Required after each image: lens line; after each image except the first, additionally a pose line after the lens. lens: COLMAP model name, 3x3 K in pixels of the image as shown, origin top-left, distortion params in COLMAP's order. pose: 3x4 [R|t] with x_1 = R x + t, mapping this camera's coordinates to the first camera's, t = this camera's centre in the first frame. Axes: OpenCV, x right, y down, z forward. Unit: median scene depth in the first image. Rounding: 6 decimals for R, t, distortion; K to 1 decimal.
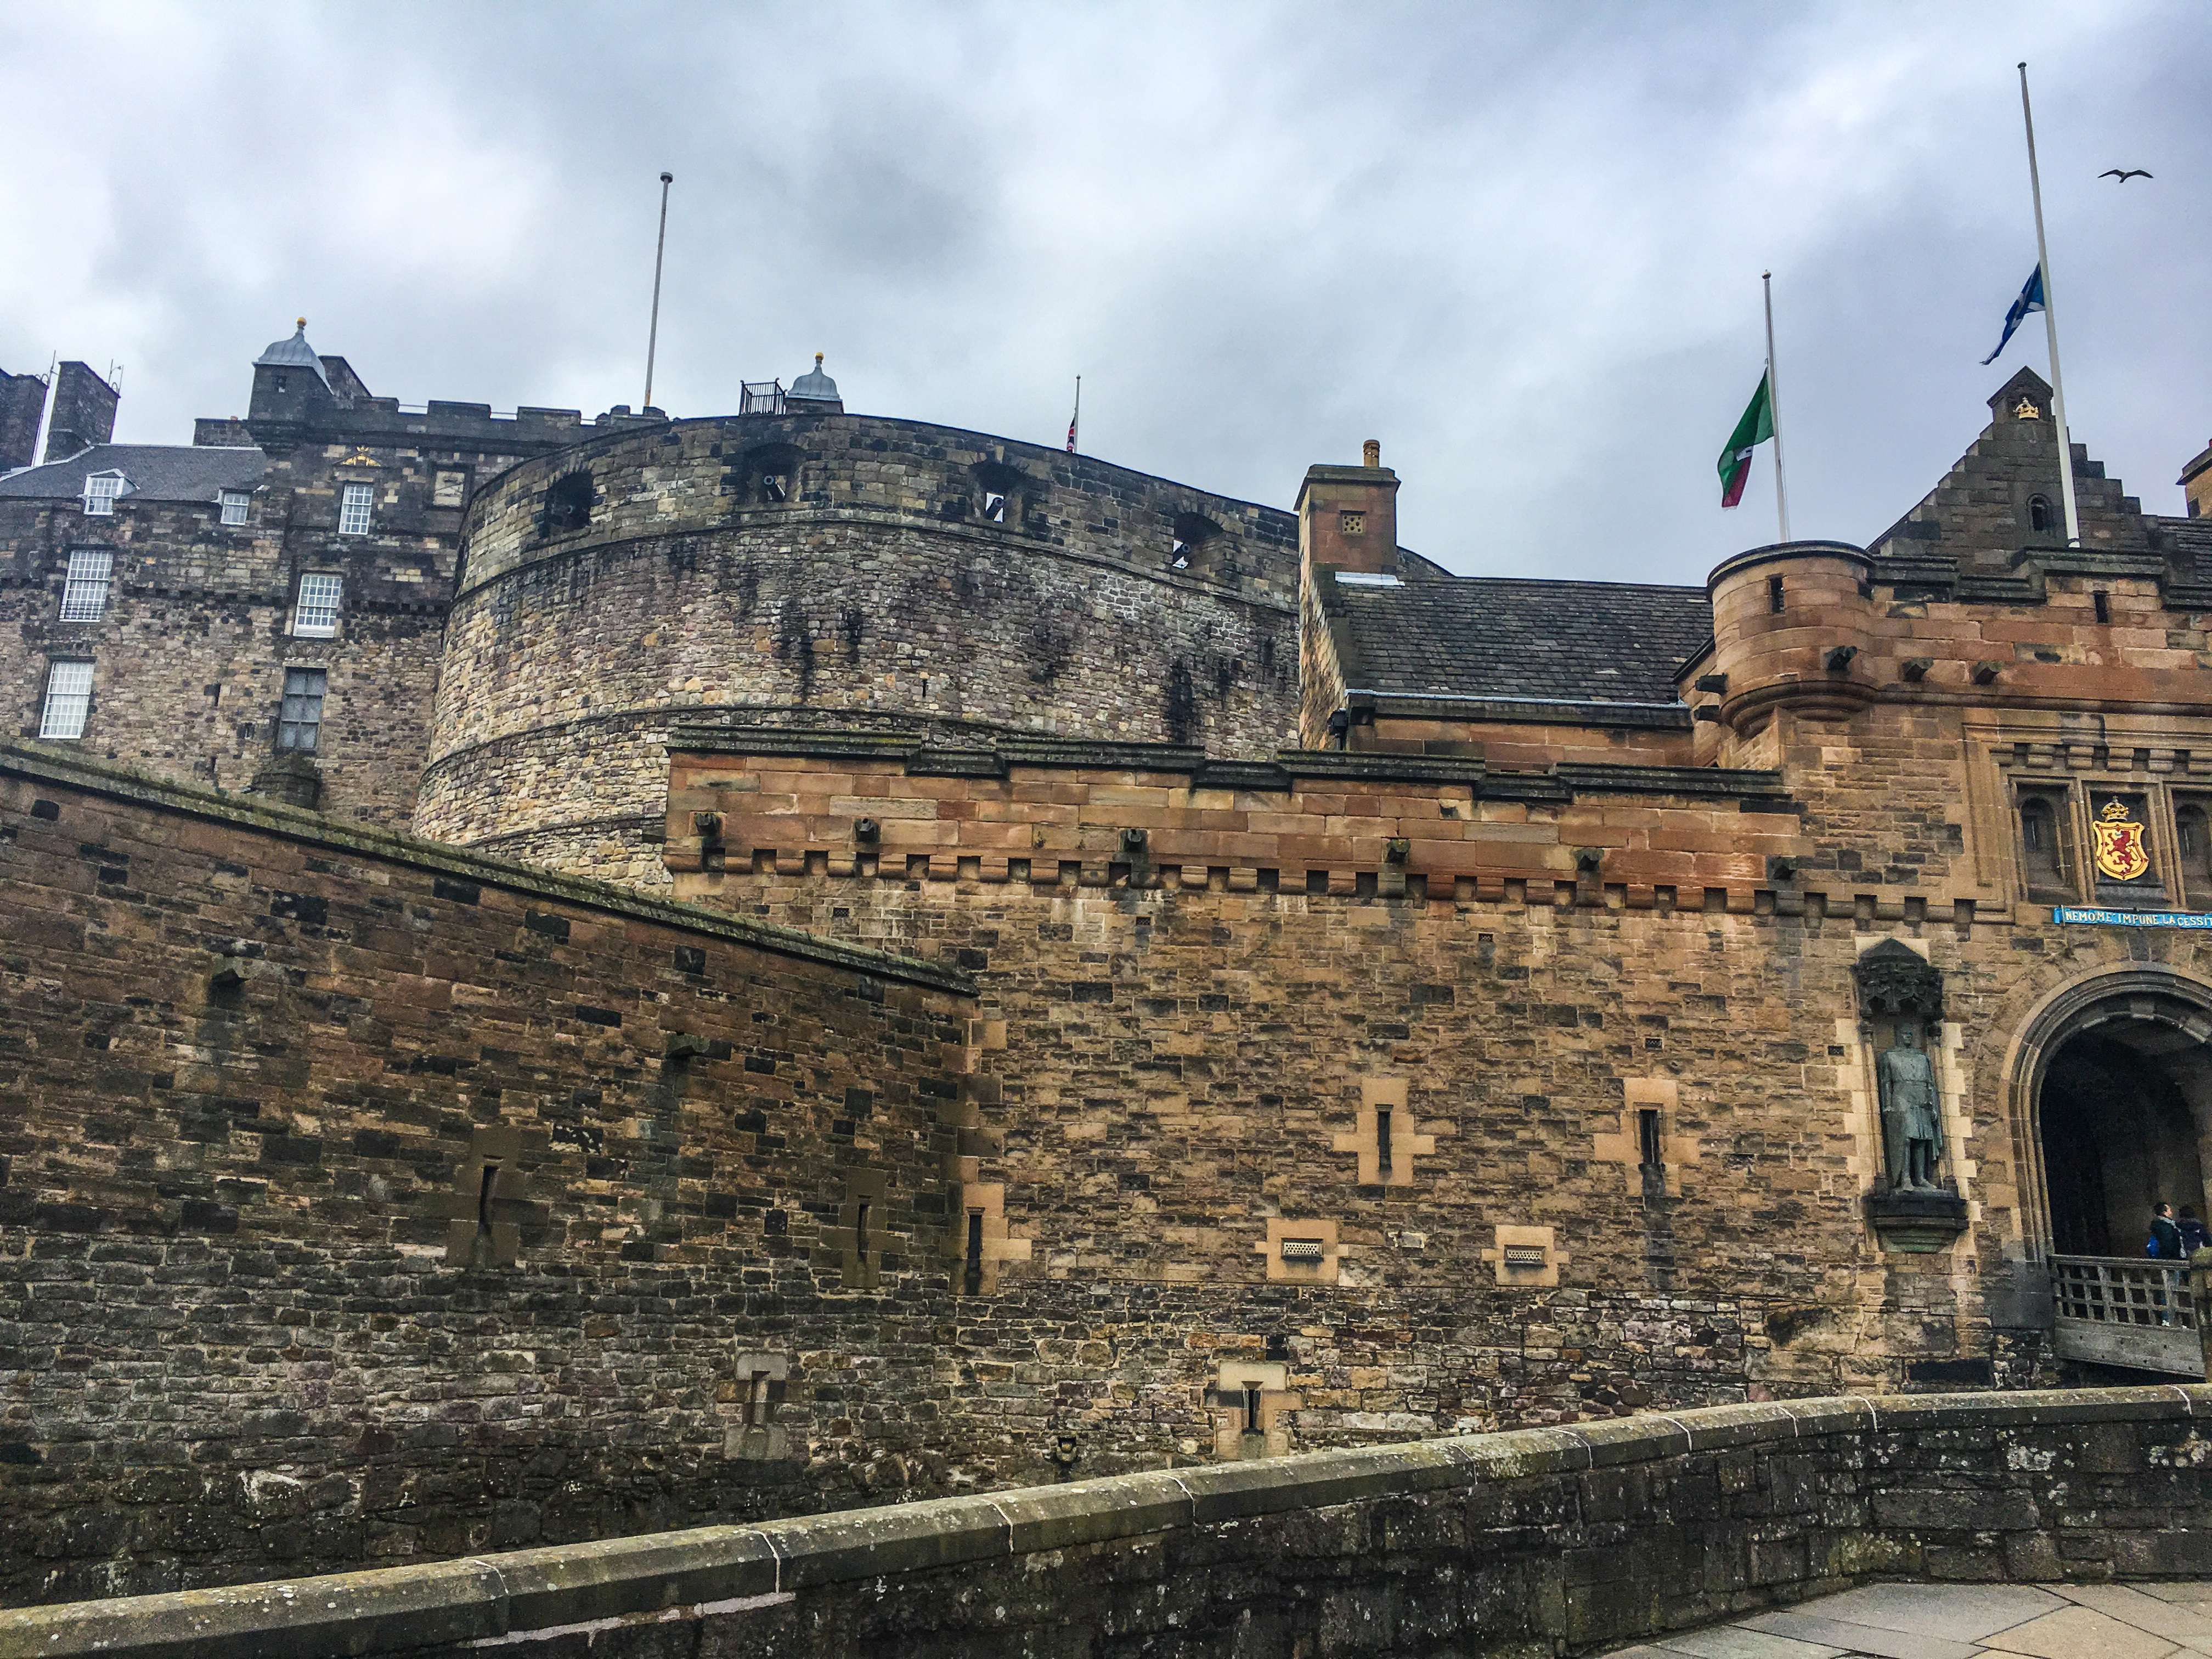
lens RADIAL K [[1868.1, 0, 1103.6], [0, 1868.1, 804.7], [0, 0, 1]] dist [0.096053, -0.126246]
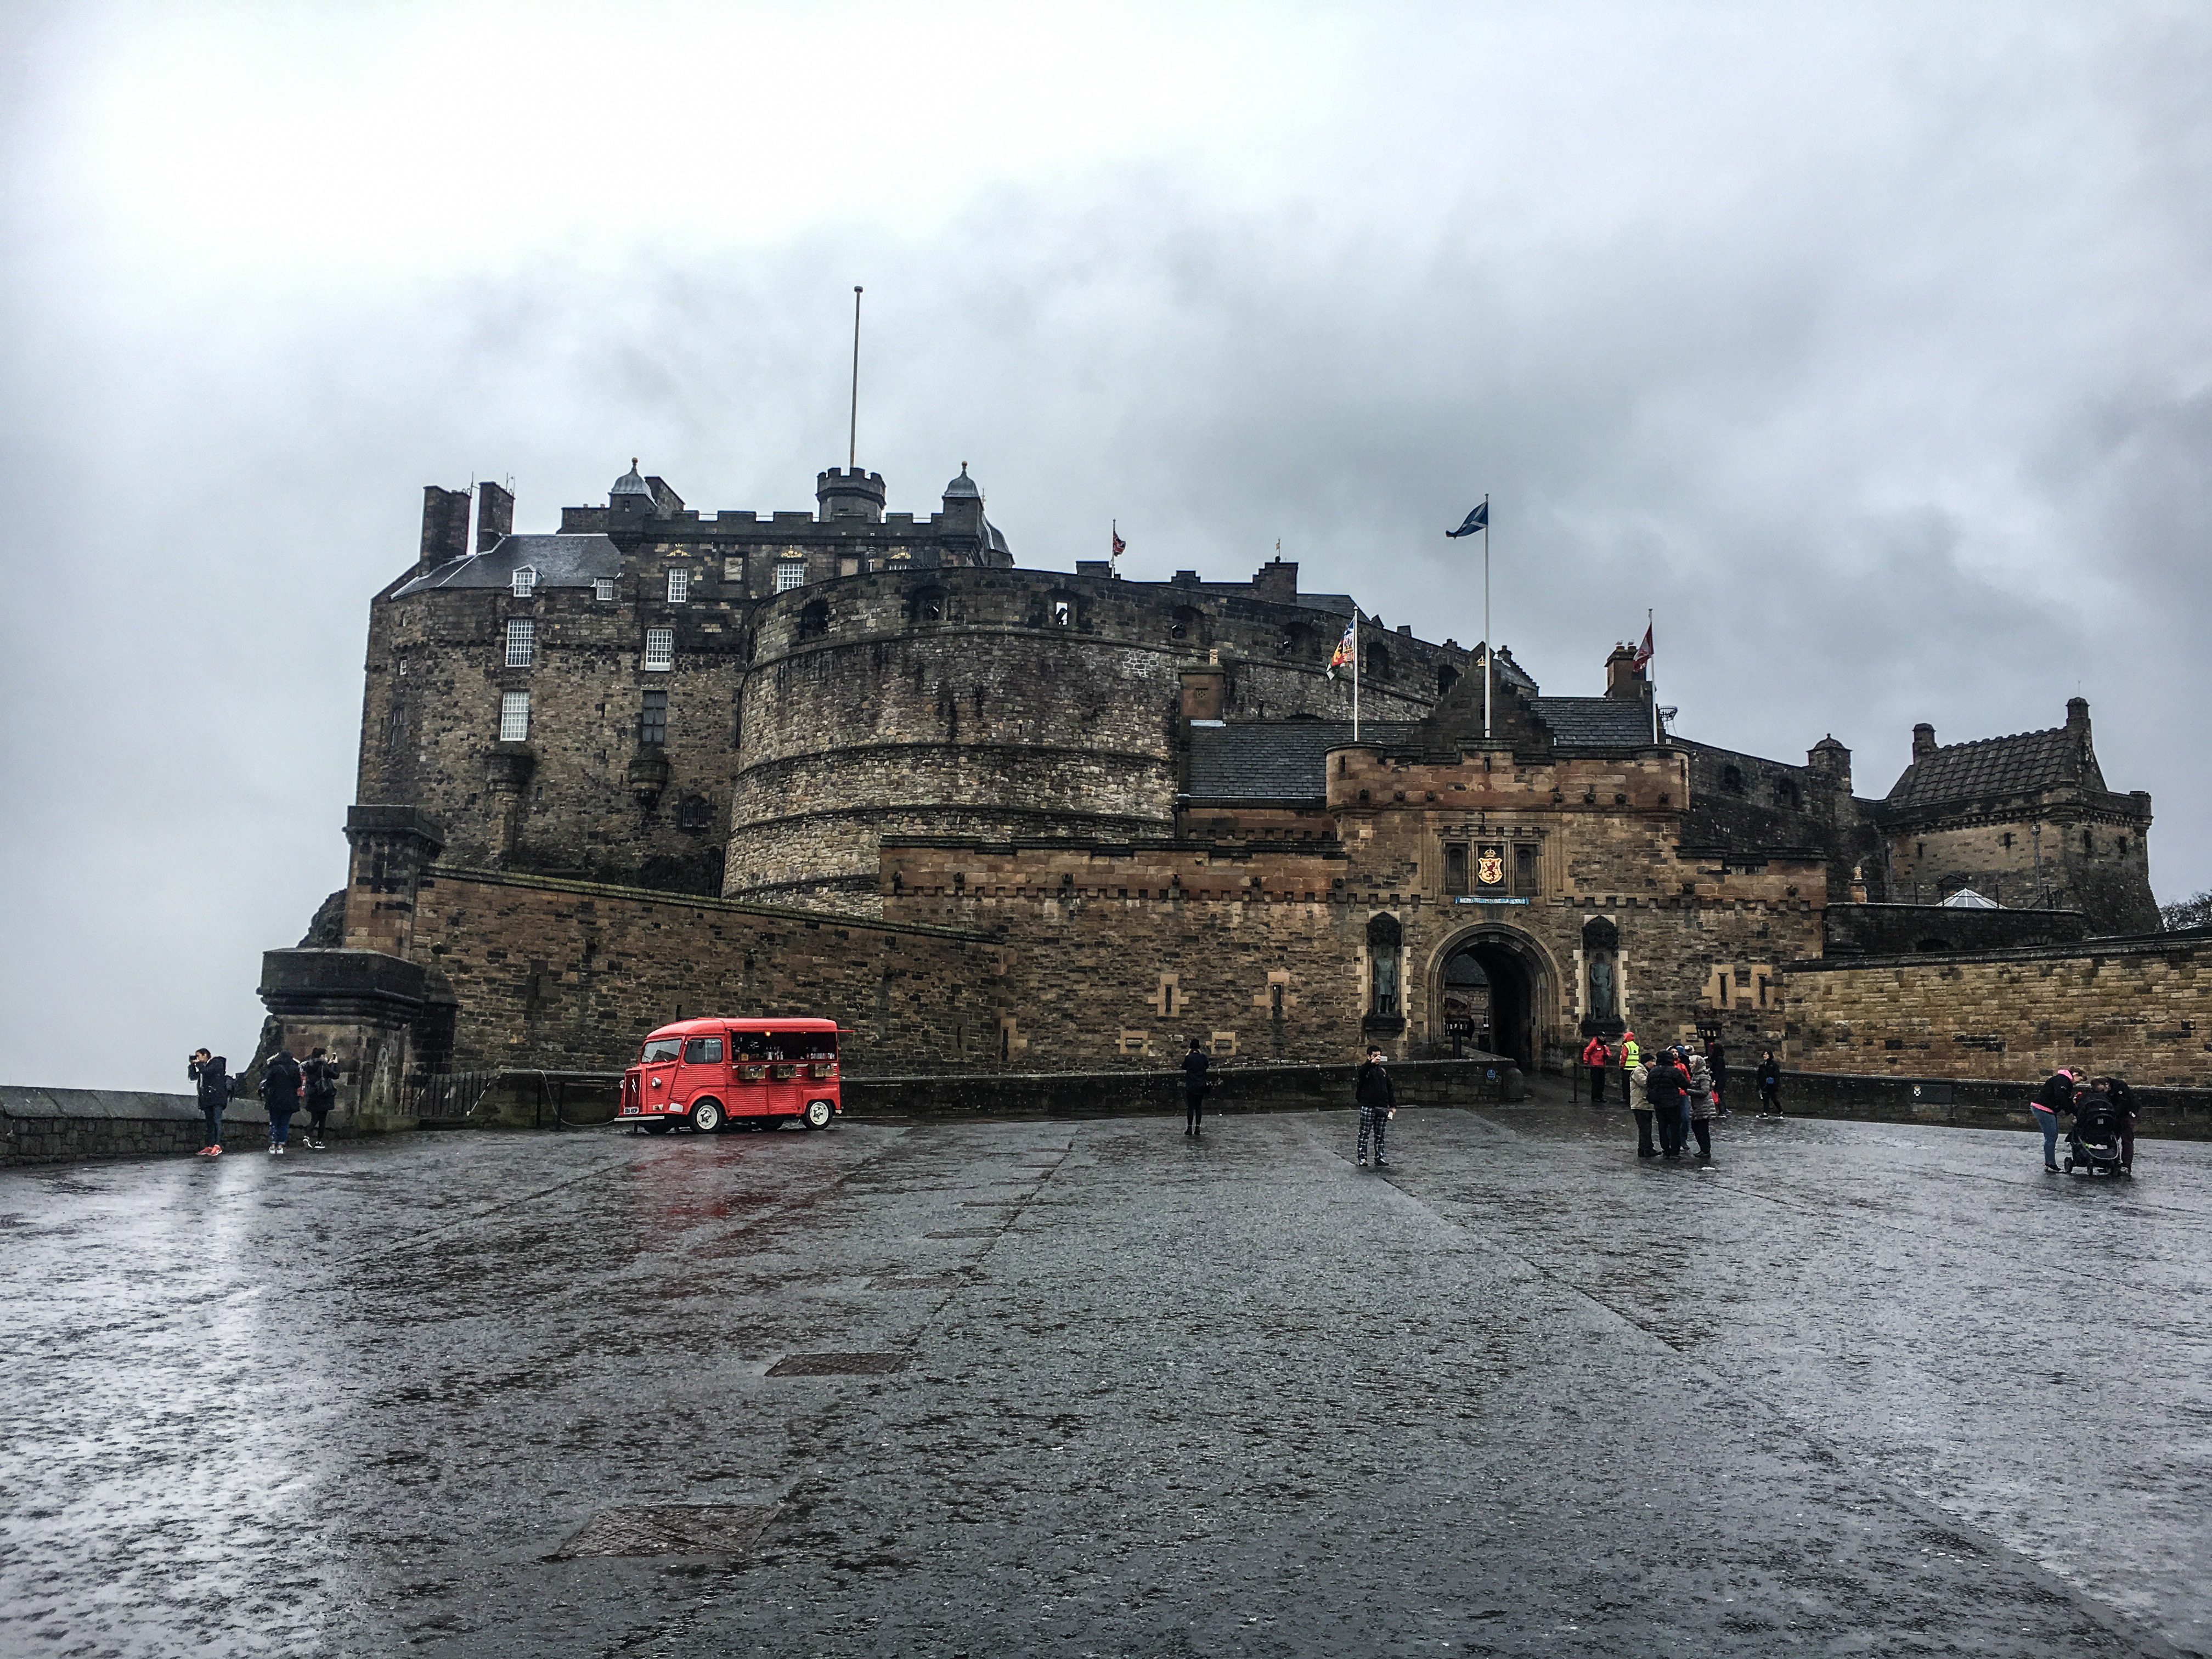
lens RADIAL K [[1868.1, 0, 1103.6], [0, 1868.1, 804.7], [0, 0, 1]] dist [0.096053, -0.126246]
pose [[0.993525, -0.022426, -0.111383, 0.328219], [0.033670, 0.994405, 0.100121, -0.311266], [0.108514, -0.103223, 0.988721, -1.359067]]
